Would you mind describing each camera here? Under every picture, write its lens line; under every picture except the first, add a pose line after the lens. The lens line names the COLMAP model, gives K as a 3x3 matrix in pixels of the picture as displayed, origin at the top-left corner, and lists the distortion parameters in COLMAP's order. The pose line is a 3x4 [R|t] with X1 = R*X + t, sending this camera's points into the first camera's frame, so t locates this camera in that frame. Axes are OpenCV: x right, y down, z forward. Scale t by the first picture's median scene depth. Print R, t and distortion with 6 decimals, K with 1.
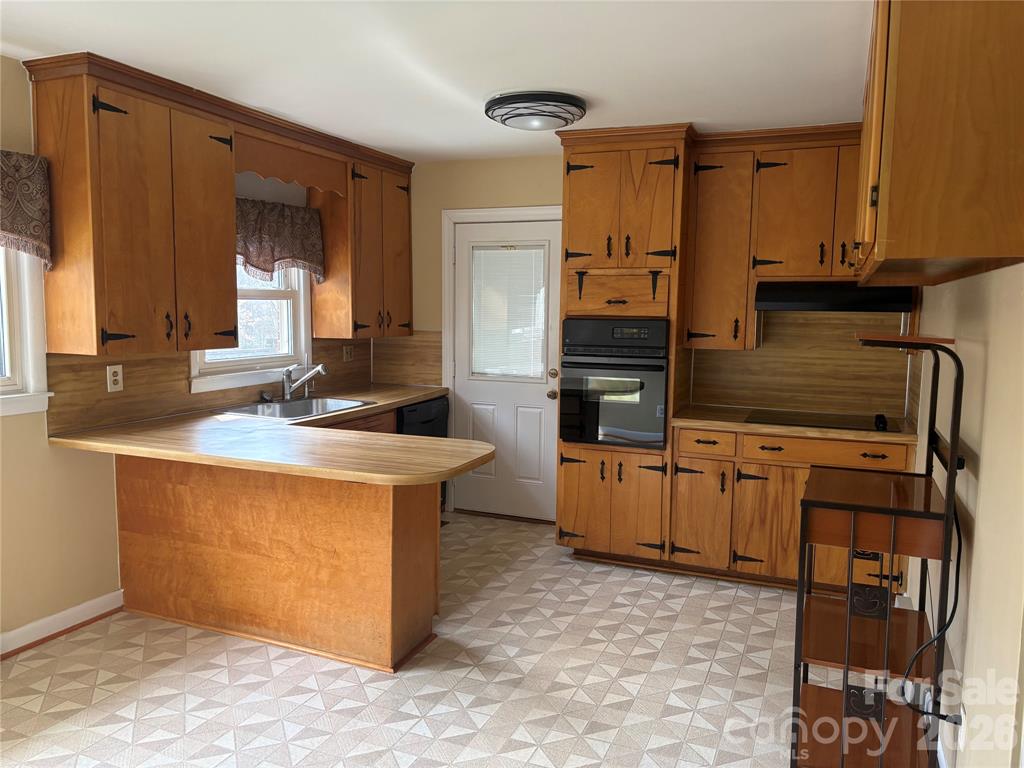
lens RADIAL K [[764.8, 0, 516.5], [0, 764.8, 384.4], [0, 0, 1]] dist [0.016516, -0.009254]
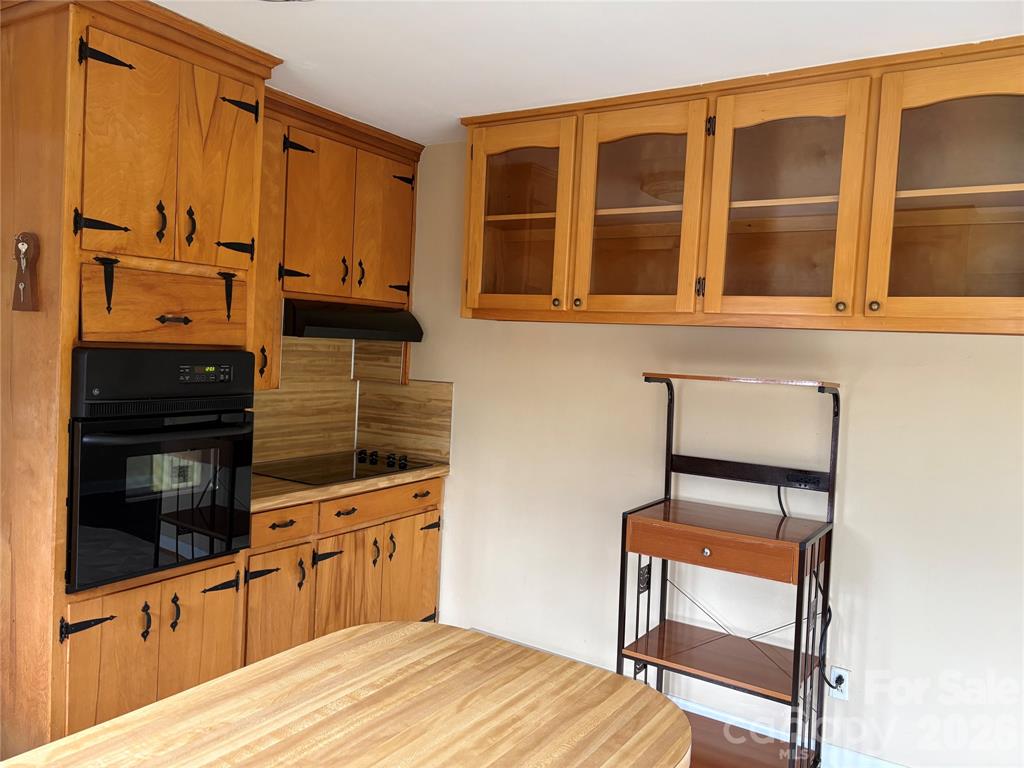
lens RADIAL K [[764.8, 0, 515.0], [0, 764.8, 375.7], [0, 0, 1]] dist [0.016516, -0.009254]
pose [[0.190626, -0.044647, 0.980647, -0.388909], [0.054076, 0.997926, 0.034922, -0.072740], [-0.980172, 0.046373, 0.192645, 0.644830]]
